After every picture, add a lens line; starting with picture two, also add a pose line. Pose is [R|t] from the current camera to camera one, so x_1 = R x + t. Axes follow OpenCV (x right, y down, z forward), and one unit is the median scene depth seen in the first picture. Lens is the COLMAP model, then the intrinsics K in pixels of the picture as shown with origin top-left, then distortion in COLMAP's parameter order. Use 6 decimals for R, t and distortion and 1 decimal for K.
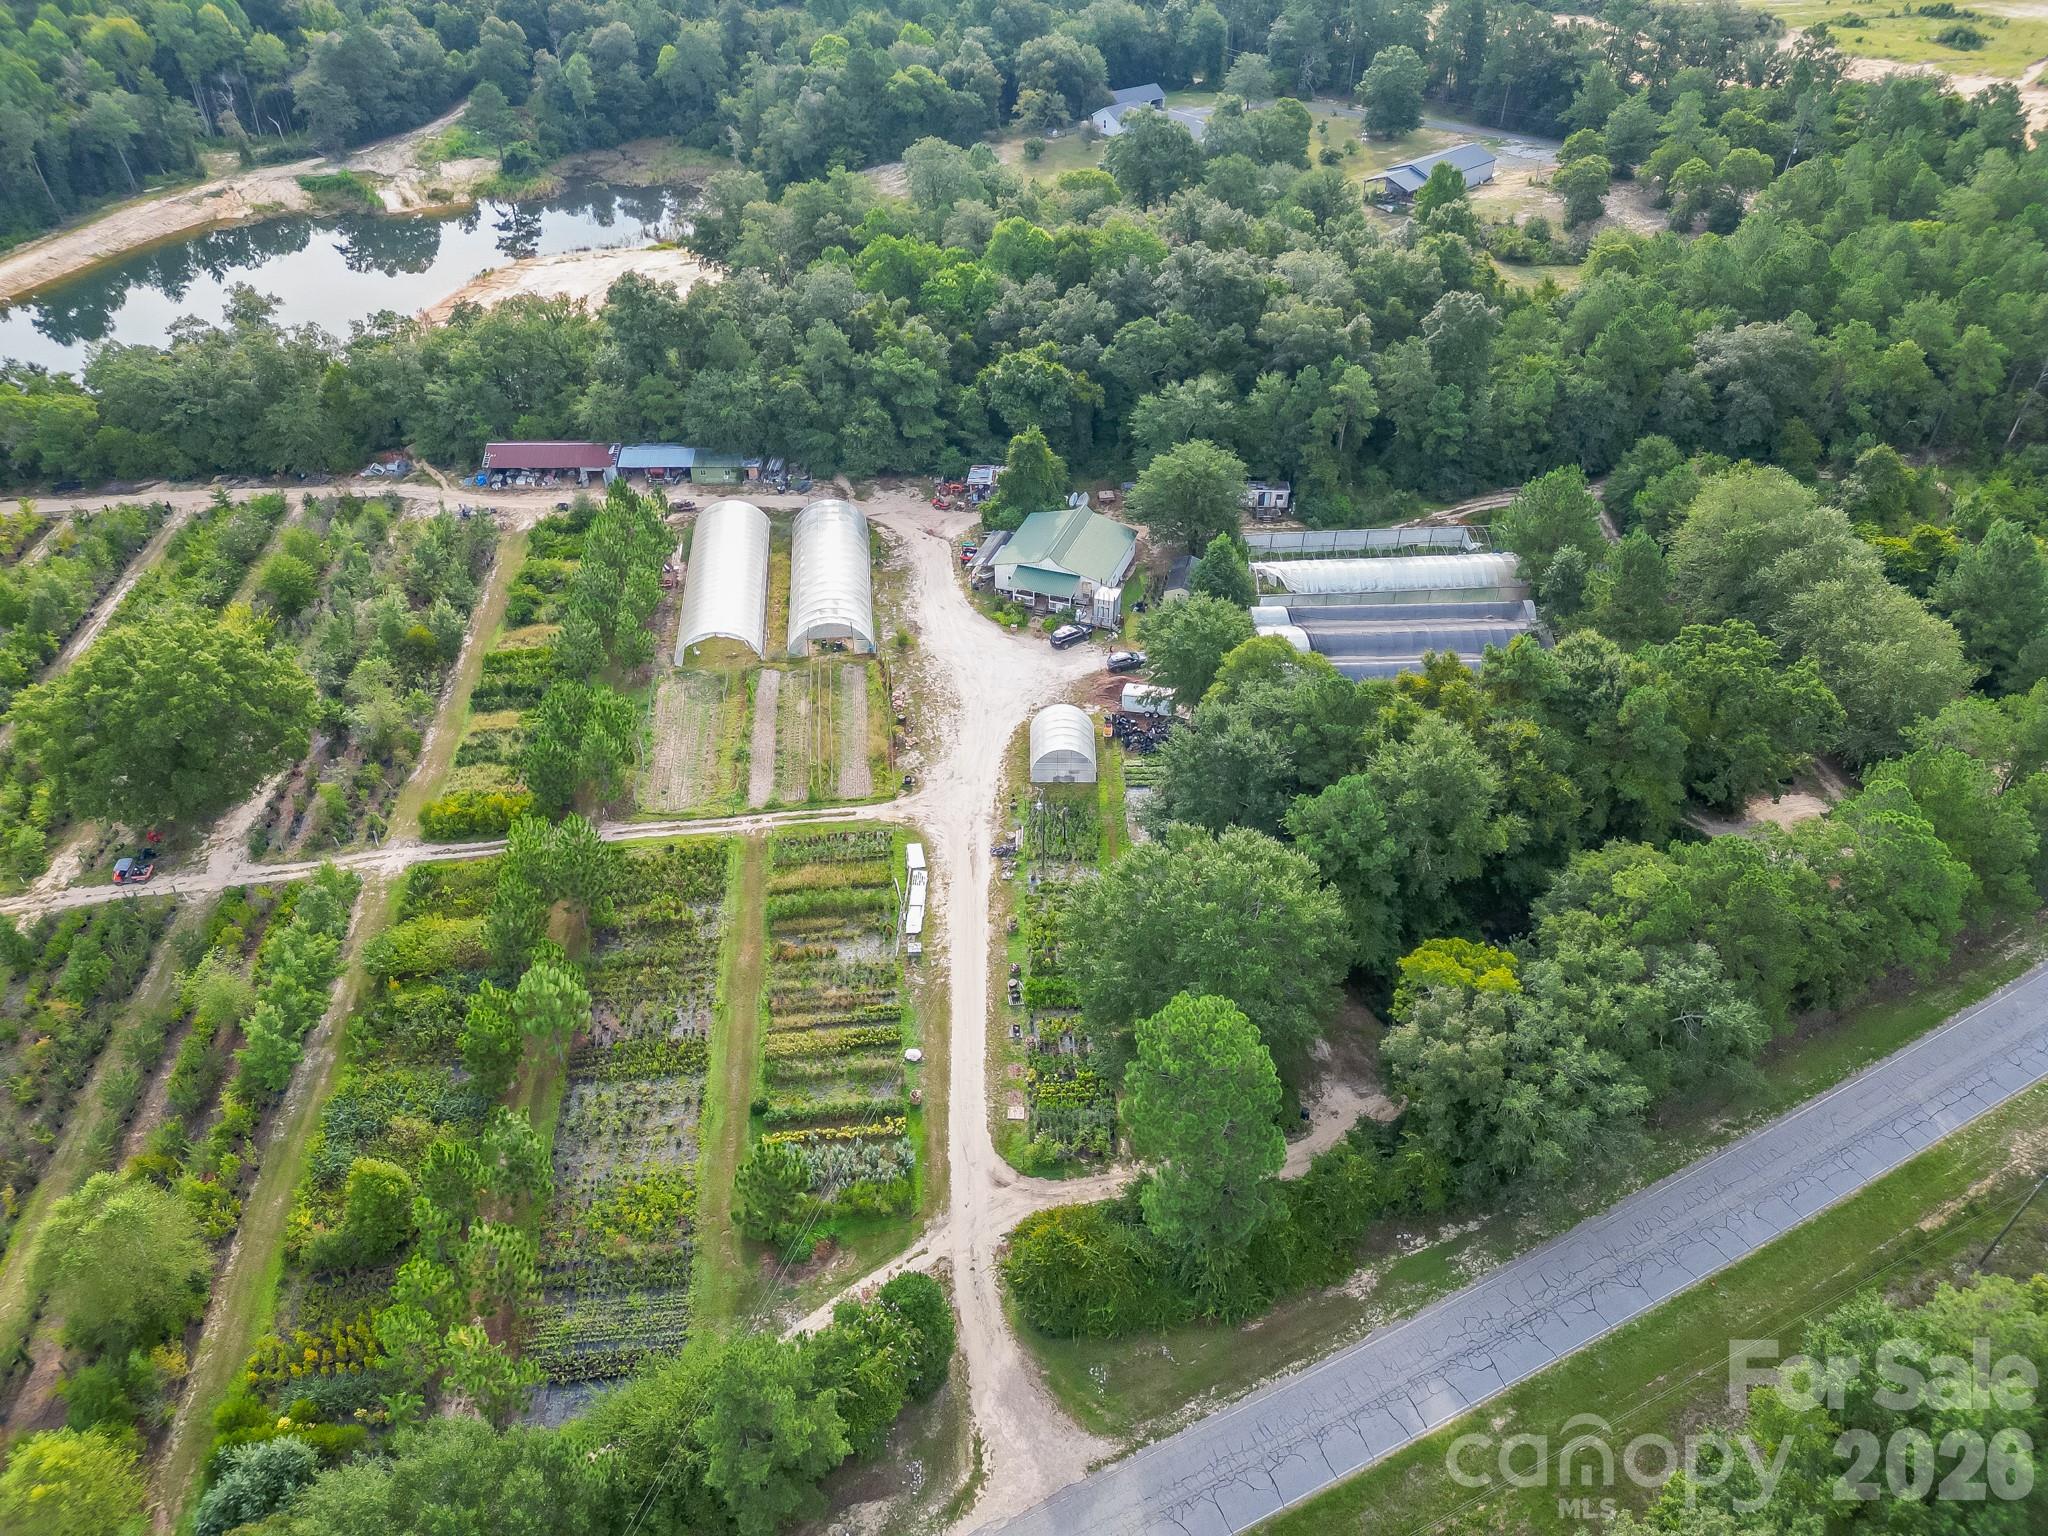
lens RADIAL K [[1454.9, 0, 1014.8], [0, 1454.9, 769.1], [0, 0, 1]] dist [0.065284, -0.056720]
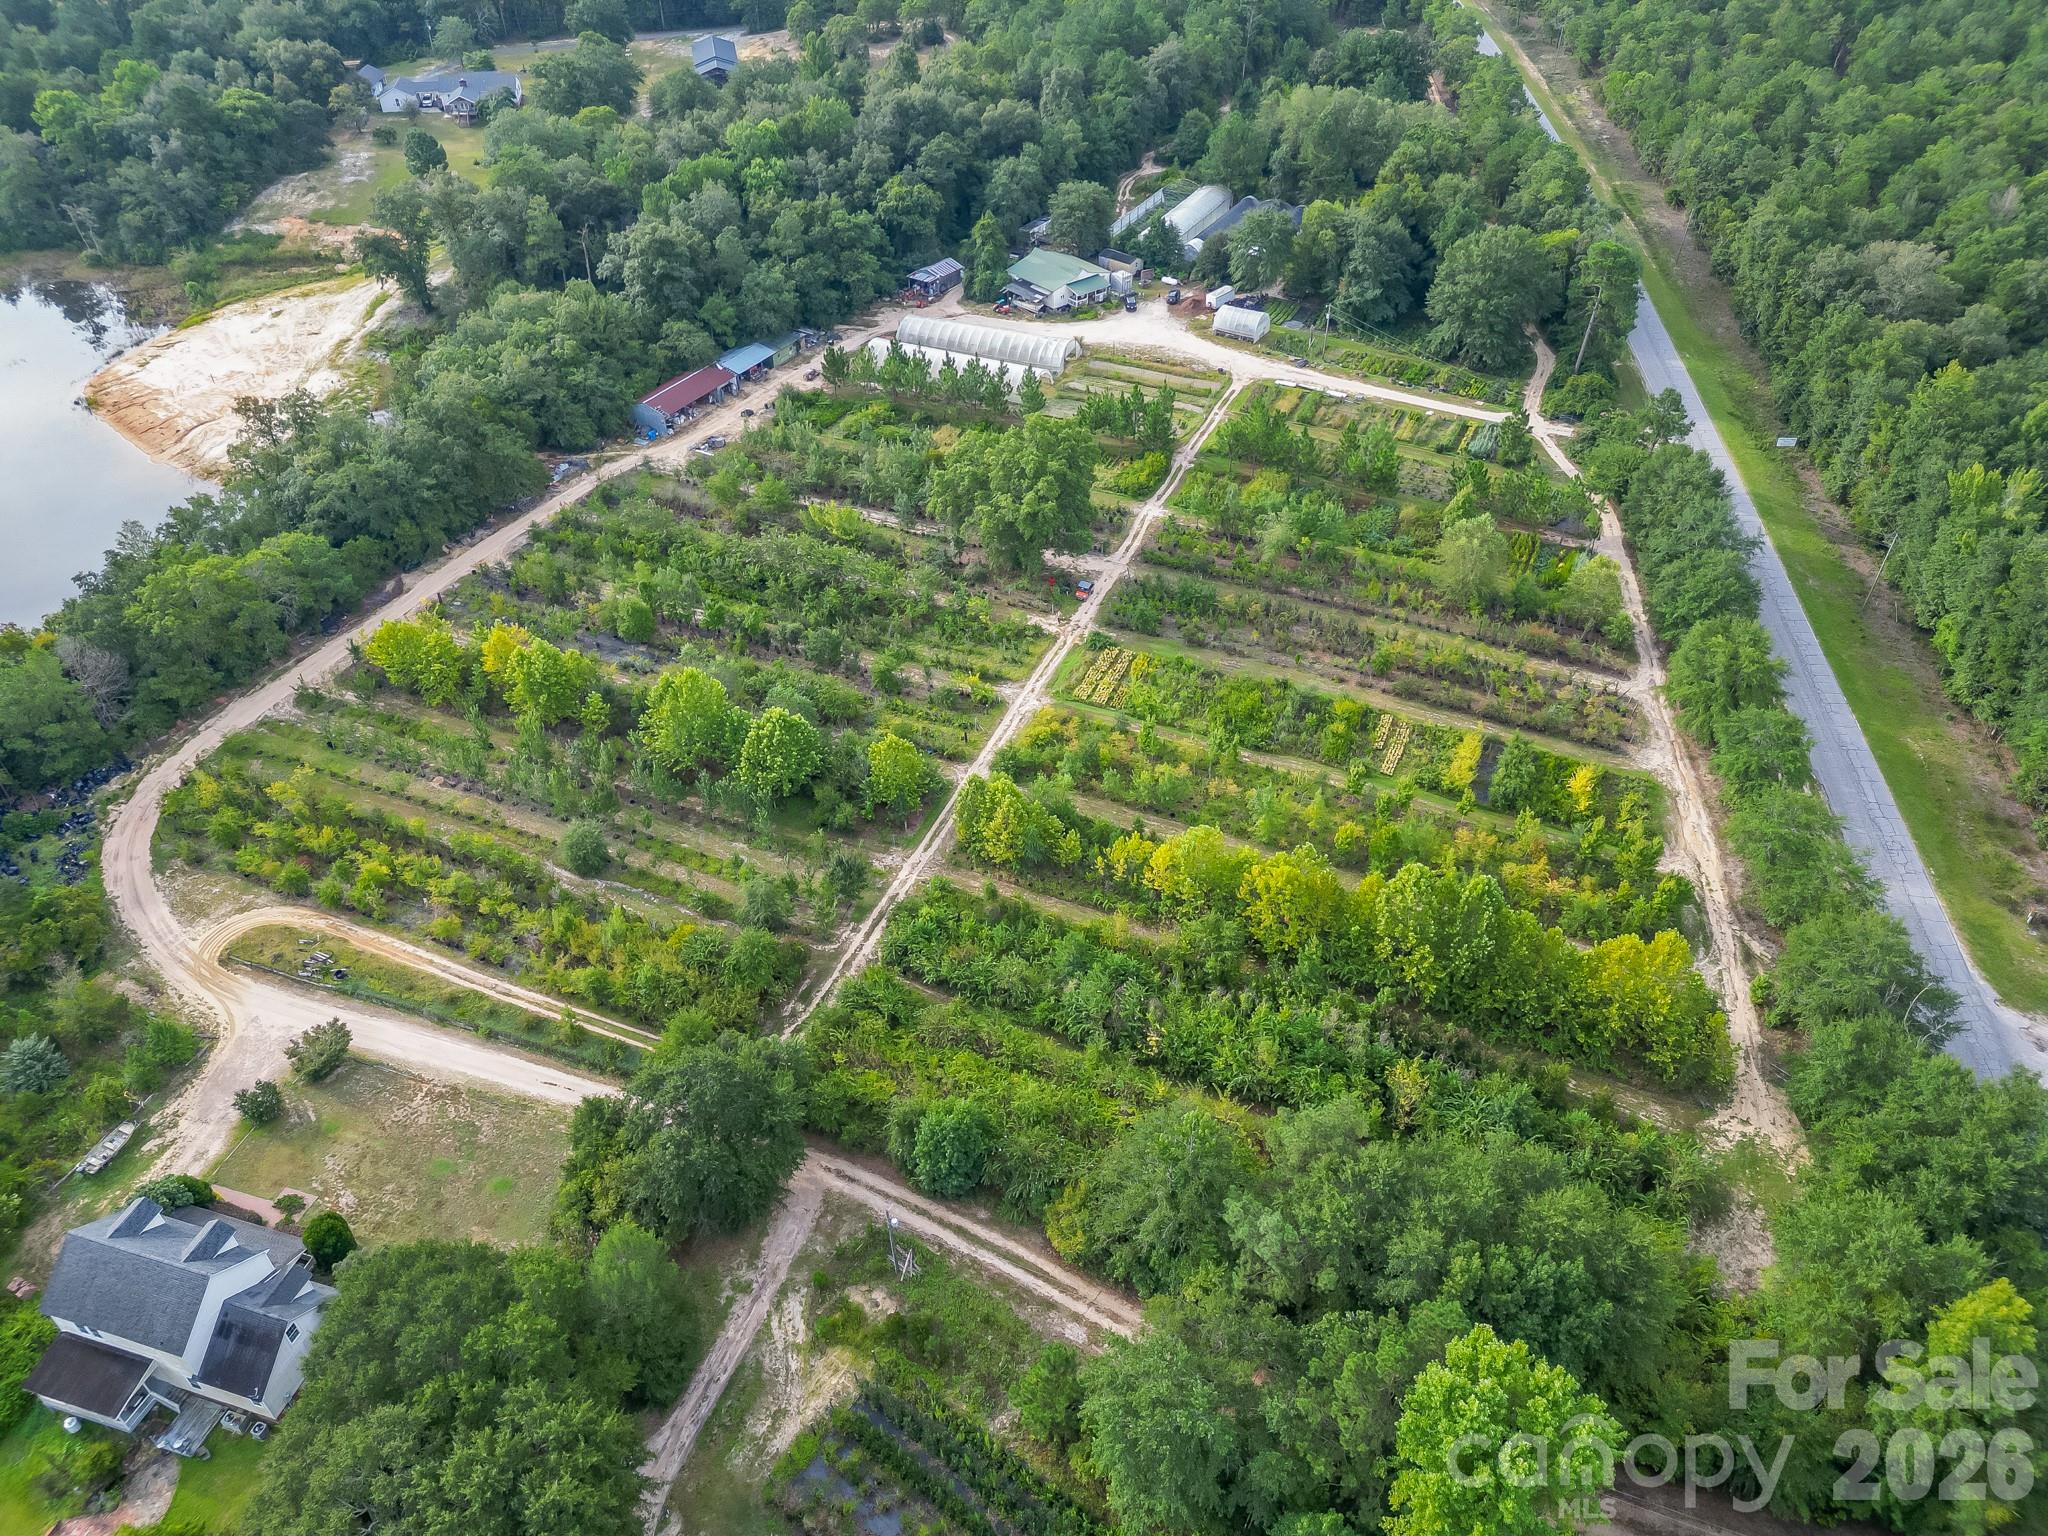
lens RADIAL K [[1454.9, 0, 1014.7], [0, 1454.9, 770.2], [0, 0, 1]] dist [0.065284, -0.056720]
pose [[0.510233, -0.546318, 0.664228, -1.474428], [0.530636, 0.807772, 0.256768, -0.168669], [-0.676822, 0.221451, 0.702048, 0.073857]]
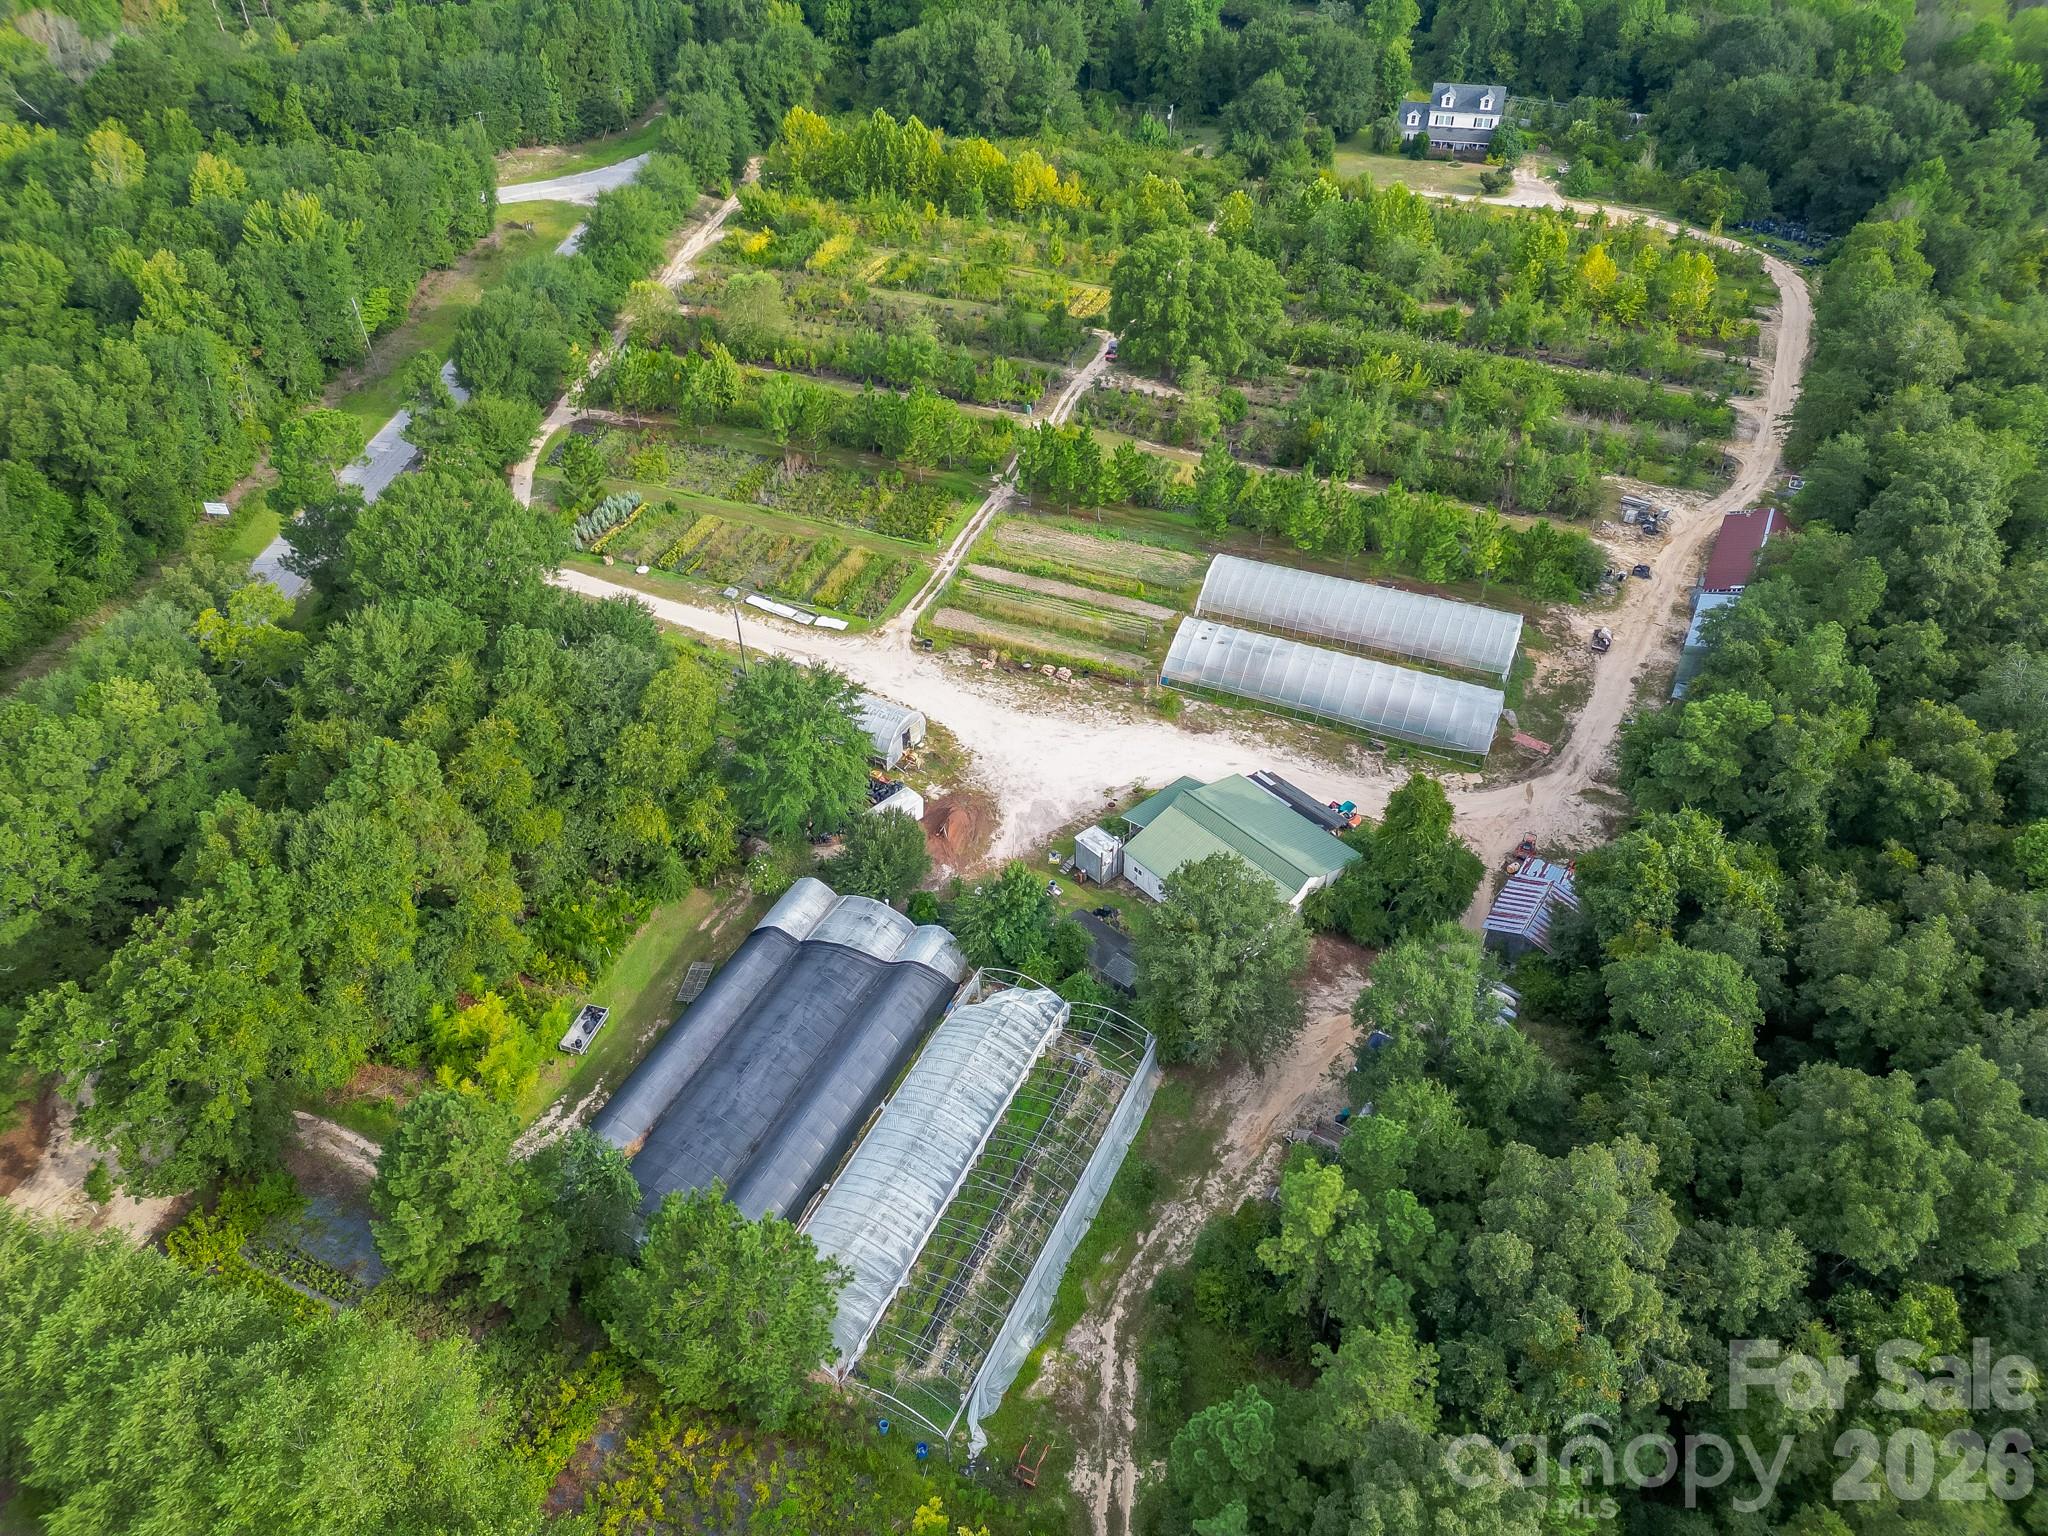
lens RADIAL K [[1454.9, 0, 1015.9], [0, 1454.9, 749.7], [0, 0, 1]] dist [0.065284, -0.056720]
pose [[-0.473497, 0.584310, -0.659077, 0.586228], [-0.531749, 0.406891, 0.742754, -0.718238], [0.702171, 0.702155, 0.118045, 0.917011]]
